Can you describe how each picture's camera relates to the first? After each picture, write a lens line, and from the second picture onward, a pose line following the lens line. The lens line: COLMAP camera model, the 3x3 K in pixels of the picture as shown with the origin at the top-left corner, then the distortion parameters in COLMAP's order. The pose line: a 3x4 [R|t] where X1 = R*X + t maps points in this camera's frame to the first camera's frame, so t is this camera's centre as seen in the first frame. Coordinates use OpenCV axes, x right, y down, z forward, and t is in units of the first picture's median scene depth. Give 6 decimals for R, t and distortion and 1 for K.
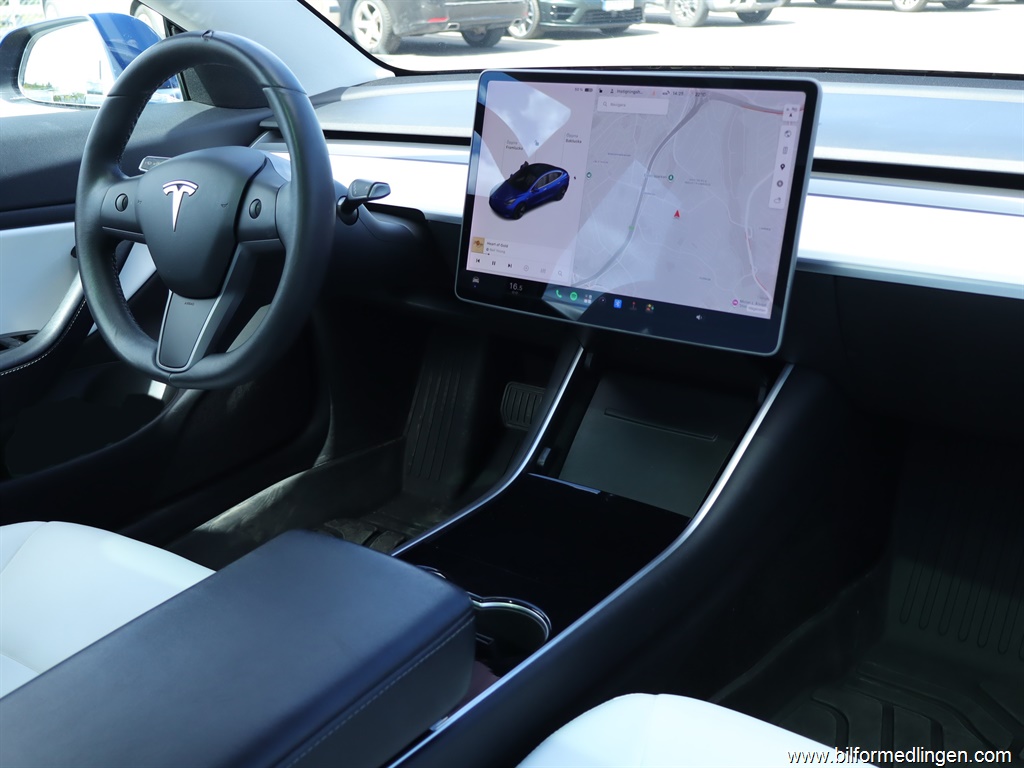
lens RADIAL K [[965.5, 0, 509.0], [0, 965.5, 387.5], [0, 0, 1]] dist [-0.002636, 0.000000]
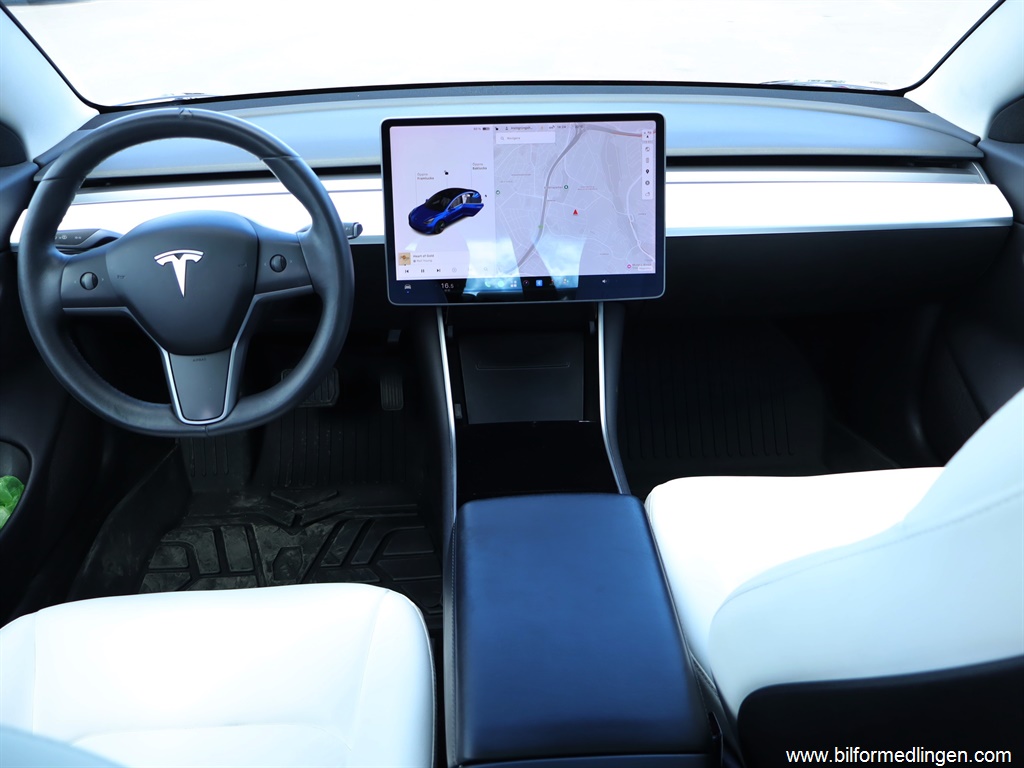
lens RADIAL K [[836.0, 0, 513.5], [0, 836.0, 379.4], [0, 0, 1]] dist [-0.024023, 0.004444]
pose [[0.822379, -0.252508, 0.509835, -0.557084], [0.222285, 0.967492, 0.120620, -0.106013], [-0.523719, 0.014133, 0.851774, 0.012538]]
